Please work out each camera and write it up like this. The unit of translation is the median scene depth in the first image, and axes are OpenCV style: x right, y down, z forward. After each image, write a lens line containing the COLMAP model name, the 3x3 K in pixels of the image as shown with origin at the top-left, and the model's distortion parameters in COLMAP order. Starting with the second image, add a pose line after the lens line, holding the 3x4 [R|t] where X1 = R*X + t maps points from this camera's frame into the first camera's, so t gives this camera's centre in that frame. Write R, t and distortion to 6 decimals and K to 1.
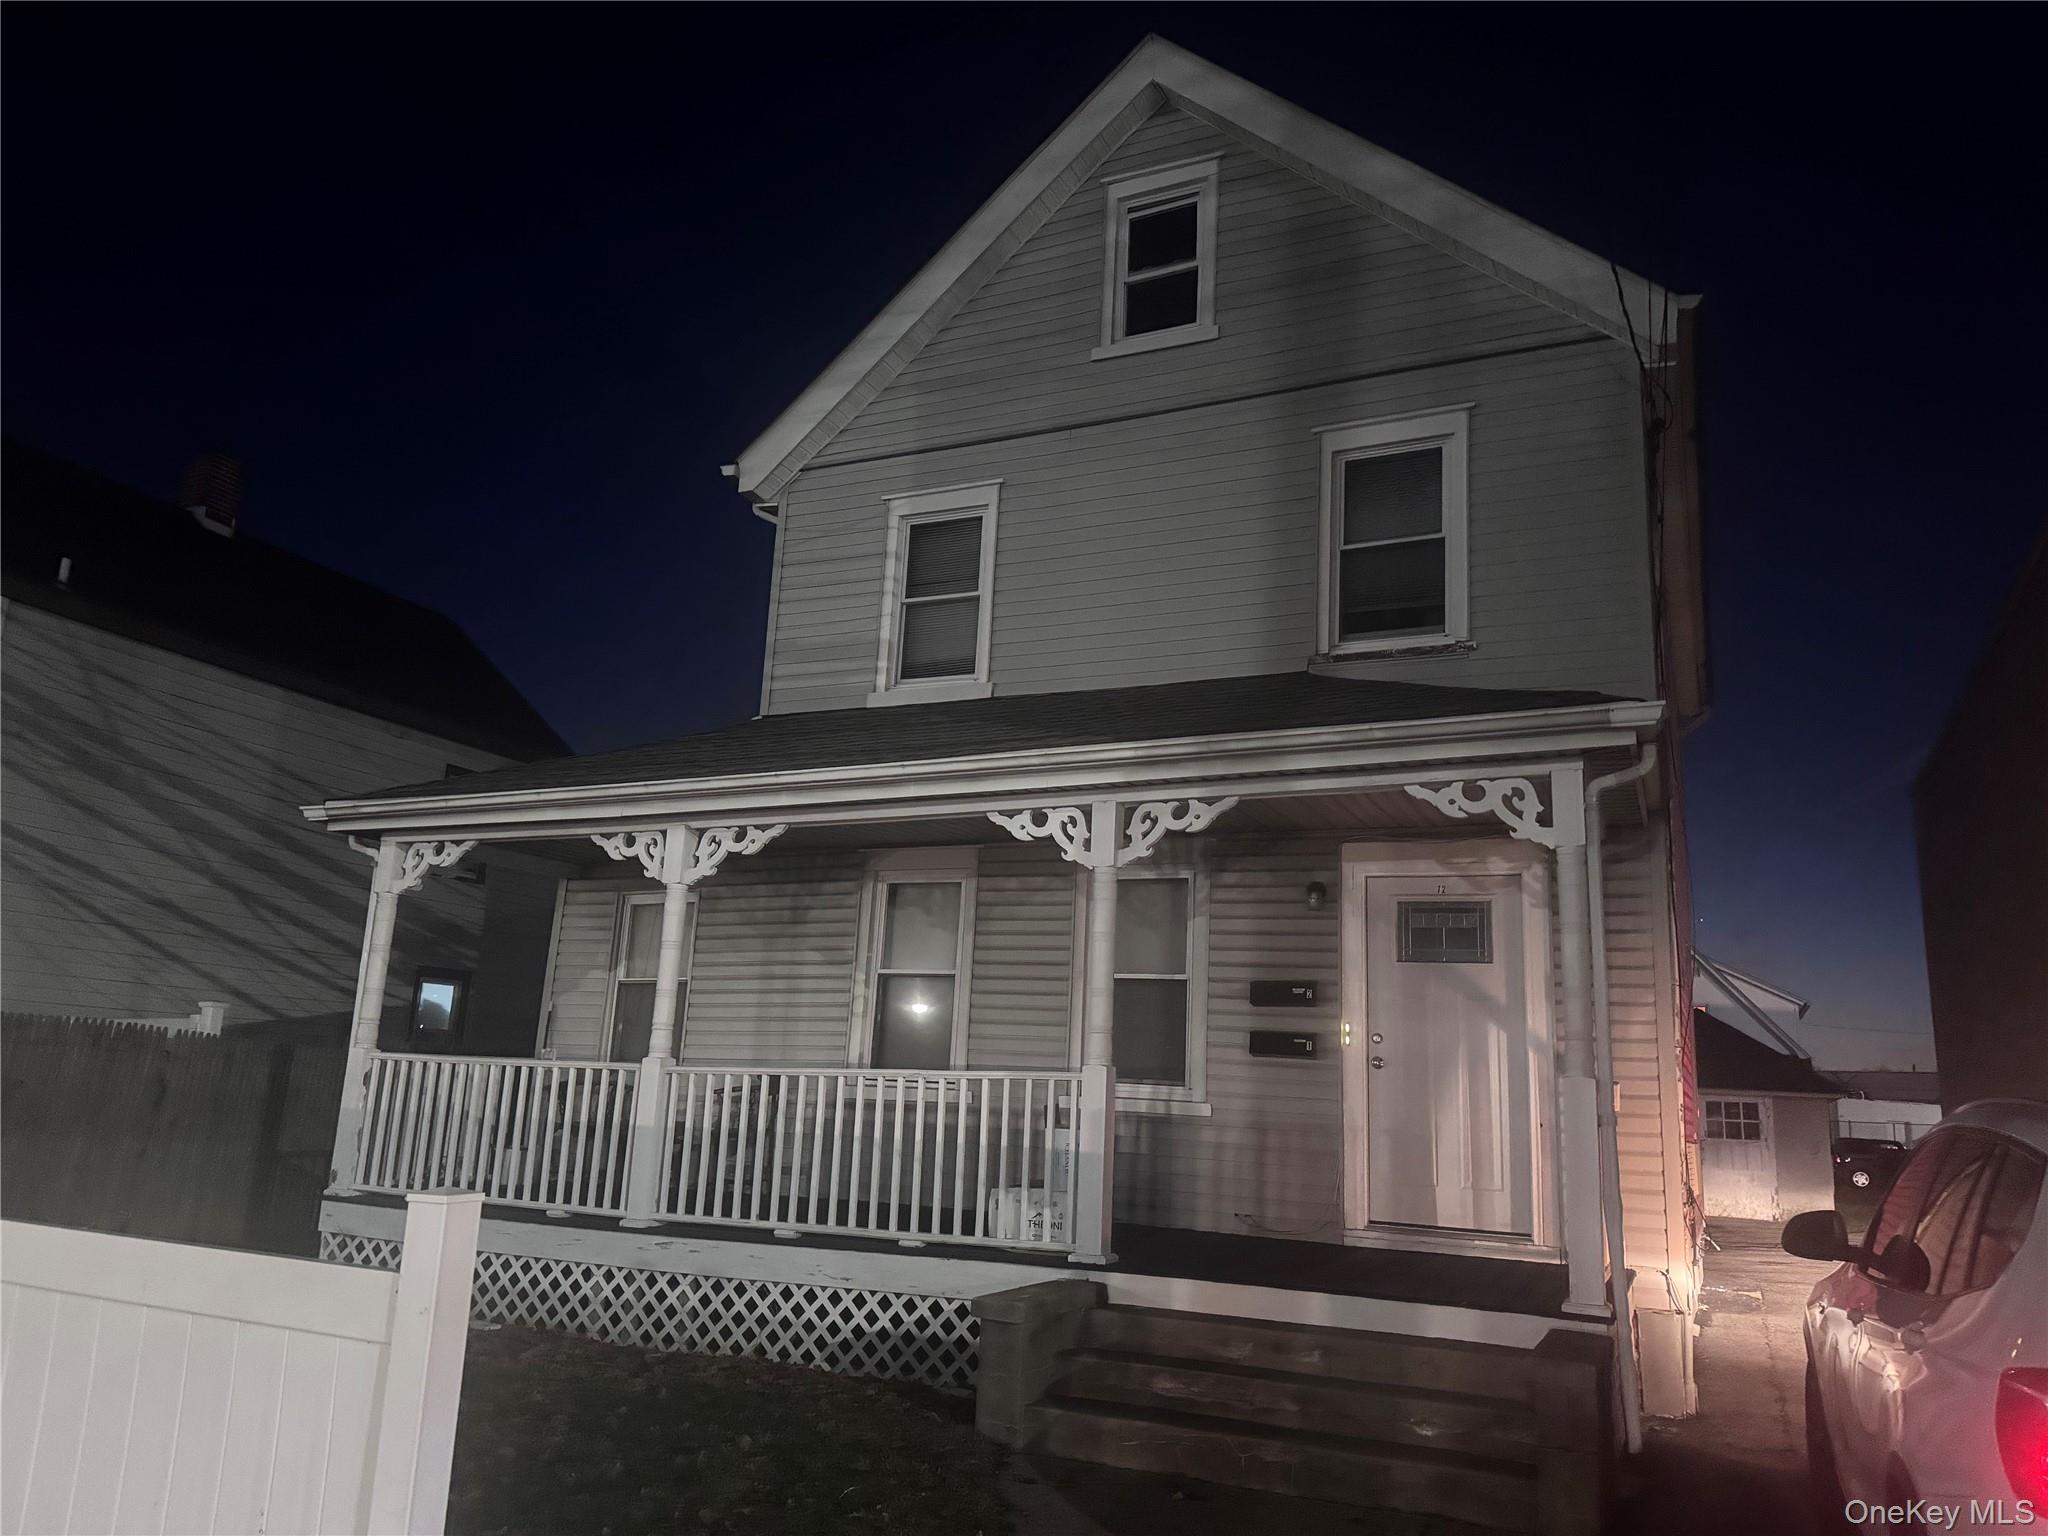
lens RADIAL K [[1425.8, 0, 1017.8], [0, 1425.8, 758.1], [0, 0, 1]] dist [0.136407, -0.242900]
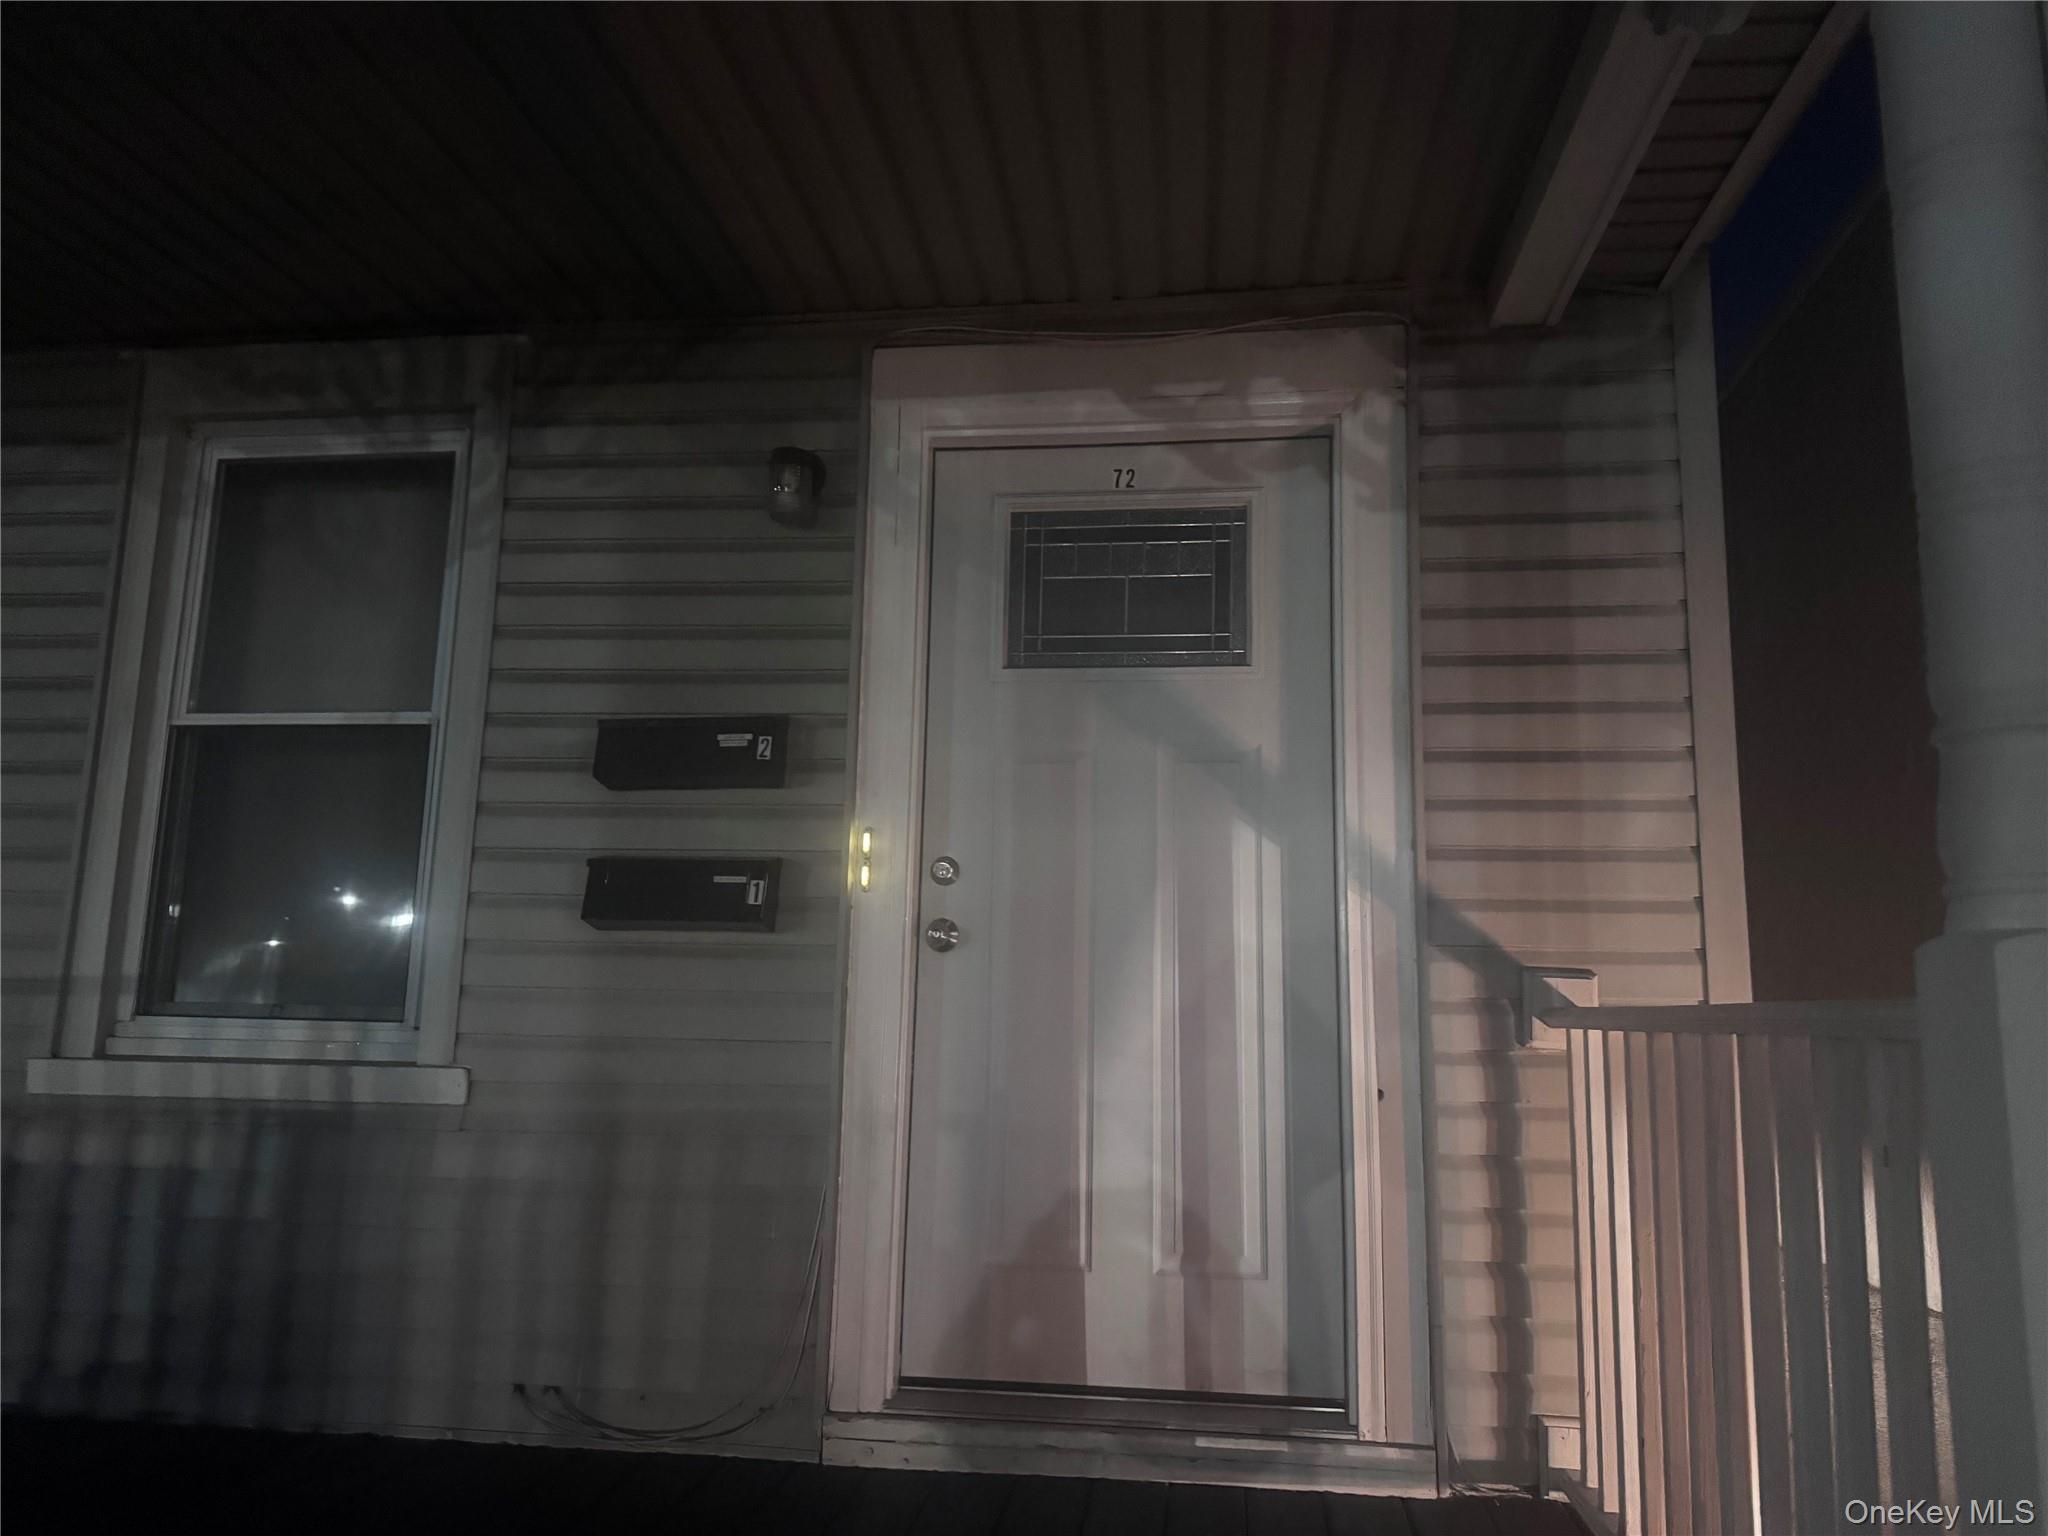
lens RADIAL K [[1425.8, 0, 1017.8], [0, 1425.8, 758.1], [0, 0, 1]] dist [0.136407, -0.242900]
pose [[0.952013, 0.023046, 0.305189, 0.154754], [-0.041799, 0.997608, 0.055056, 0.144290], [-0.303190, -0.065171, 0.950699, 0.647034]]
